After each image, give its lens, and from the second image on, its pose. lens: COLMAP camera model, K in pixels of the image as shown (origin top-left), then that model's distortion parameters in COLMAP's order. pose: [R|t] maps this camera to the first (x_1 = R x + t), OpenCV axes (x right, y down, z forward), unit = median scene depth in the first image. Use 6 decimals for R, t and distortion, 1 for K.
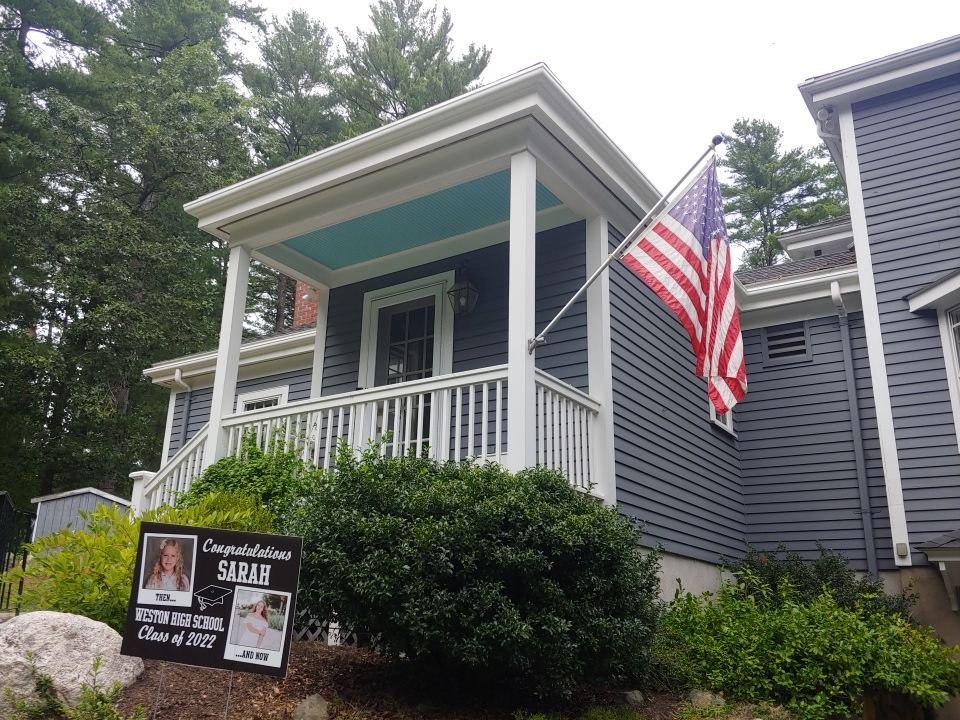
lens RADIAL K [[846.3, 0, 461.7], [0, 846.3, 359.4], [0, 0, 1]] dist [0.007647, -0.014776]
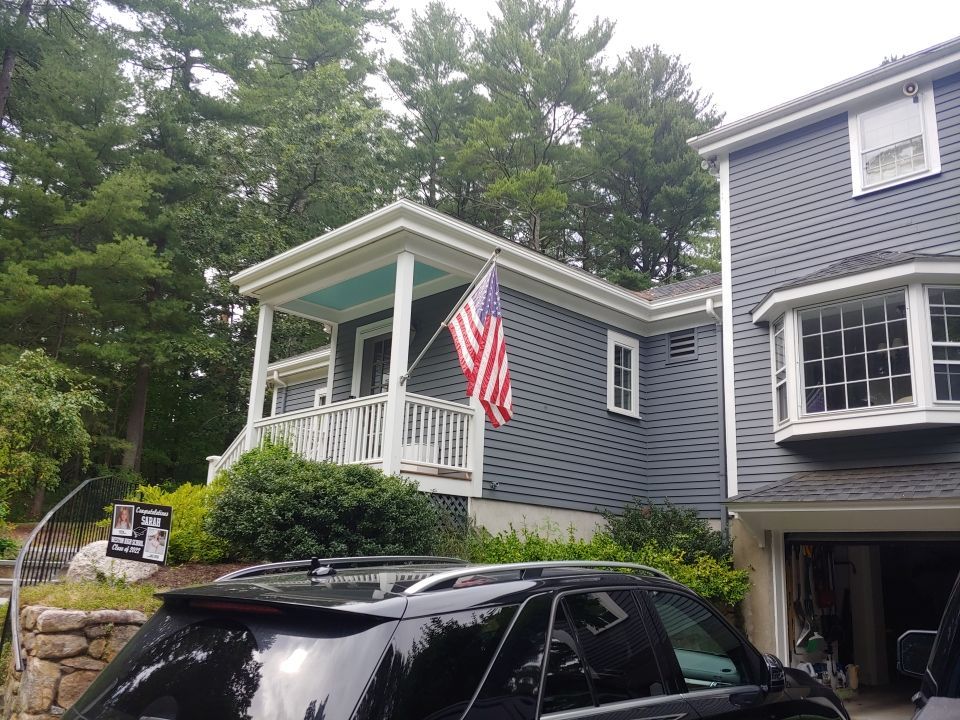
lens RADIAL K [[835.7, 0, 480.0], [0, 835.7, 360.0], [0, 0, 1]] dist [0.010619, 0.001009]
pose [[0.979780, -0.040055, -0.196027, 0.356959], [0.051091, 0.997362, 0.051568, -0.084954], [0.193444, -0.060540, 0.979242, -0.339432]]
